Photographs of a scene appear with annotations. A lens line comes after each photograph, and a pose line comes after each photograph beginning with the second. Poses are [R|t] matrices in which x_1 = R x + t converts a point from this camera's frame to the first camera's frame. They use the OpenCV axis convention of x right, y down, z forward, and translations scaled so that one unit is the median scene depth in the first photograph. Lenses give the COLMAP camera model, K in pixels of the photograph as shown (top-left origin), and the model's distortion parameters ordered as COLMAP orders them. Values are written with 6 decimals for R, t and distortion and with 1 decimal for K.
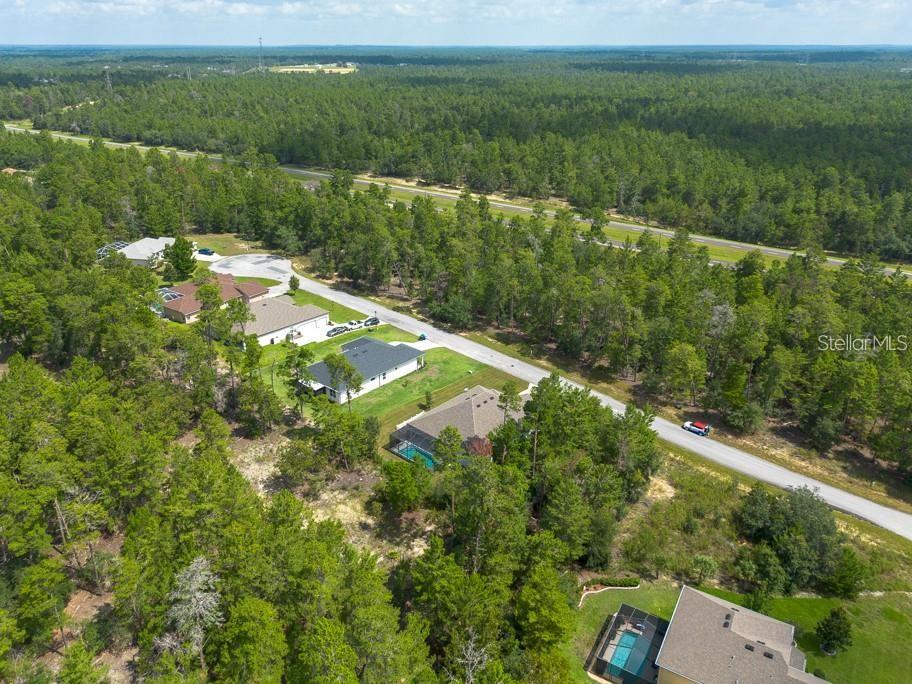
lens RADIAL K [[620.8, 0, 456.0], [0, 620.8, 342.0], [0, 0, 1]] dist [0.103598, -0.138676]
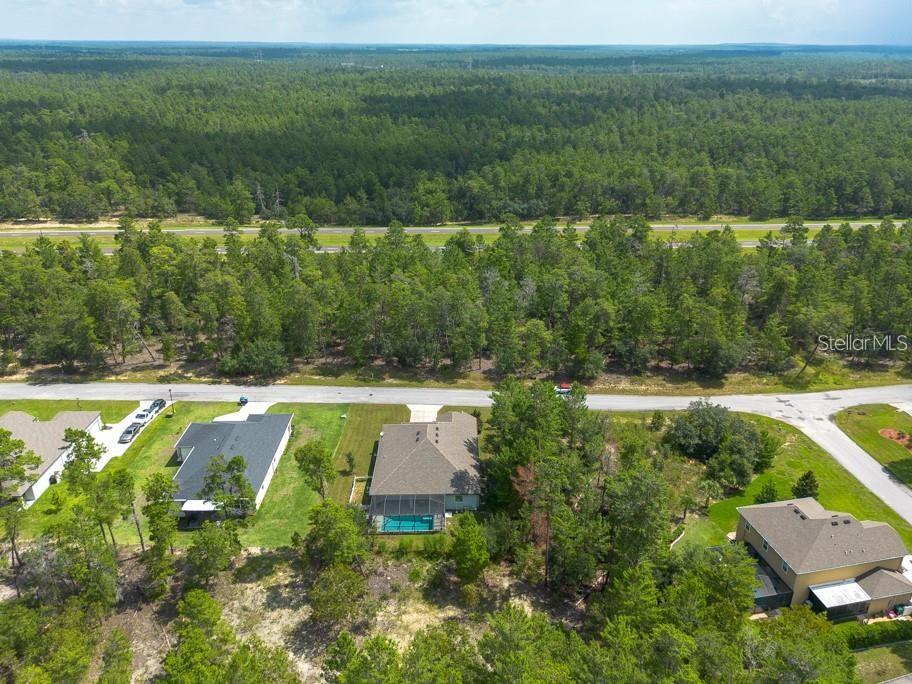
lens RADIAL K [[628.7, 0, 461.2], [0, 628.7, 336.7], [0, 0, 1]] dist [0.025174, -0.000997]
pose [[0.751841, -0.278649, 0.597570, -0.299389], [0.281257, 0.955254, 0.091569, -0.080373], [-0.596347, 0.099225, 0.796571, 0.157299]]
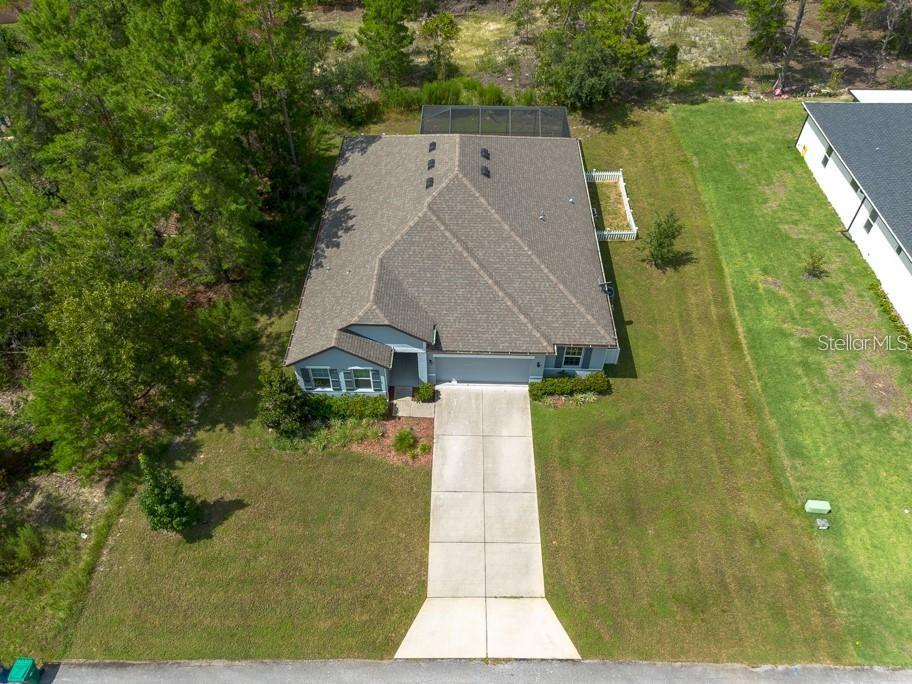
lens RADIAL K [[628.7, 0, 461.2], [0, 628.7, 336.7], [0, 0, 1]] dist [0.025174, -0.000997]
pose [[-0.771391, 0.465307, -0.434104, 0.143621], [-0.259153, 0.393334, 0.882116, -0.107186], [0.581202, 0.792955, -0.182828, 0.775643]]
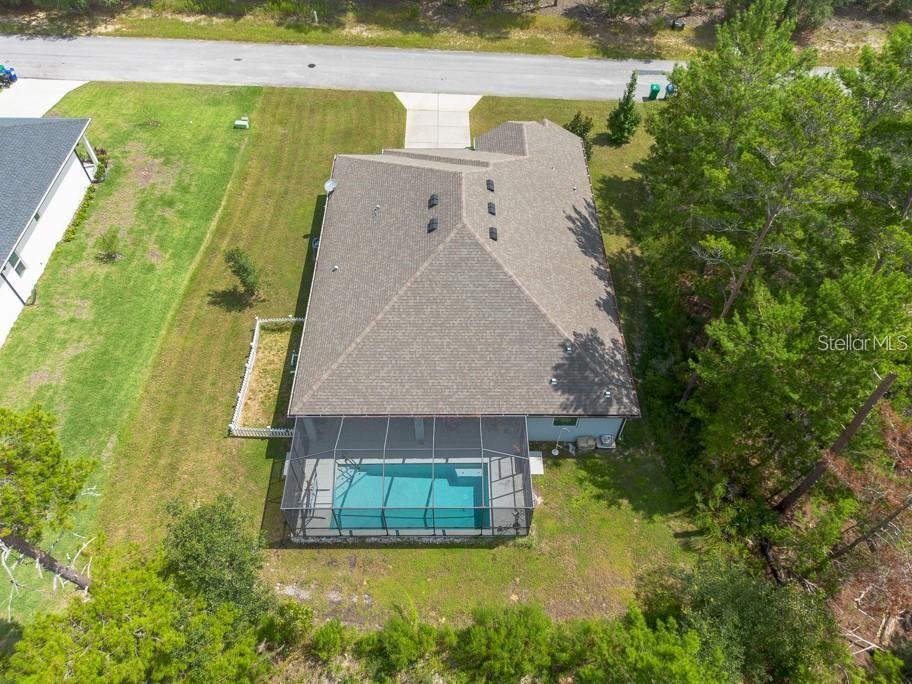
lens RADIAL K [[628.7, 0, 461.2], [0, 628.7, 336.7], [0, 0, 1]] dist [0.025174, -0.000997]
pose [[0.751796, -0.526835, 0.396545, -0.076600], [0.270596, 0.794899, 0.543060, -0.015073], [-0.601316, -0.300967, 0.740161, 0.529672]]
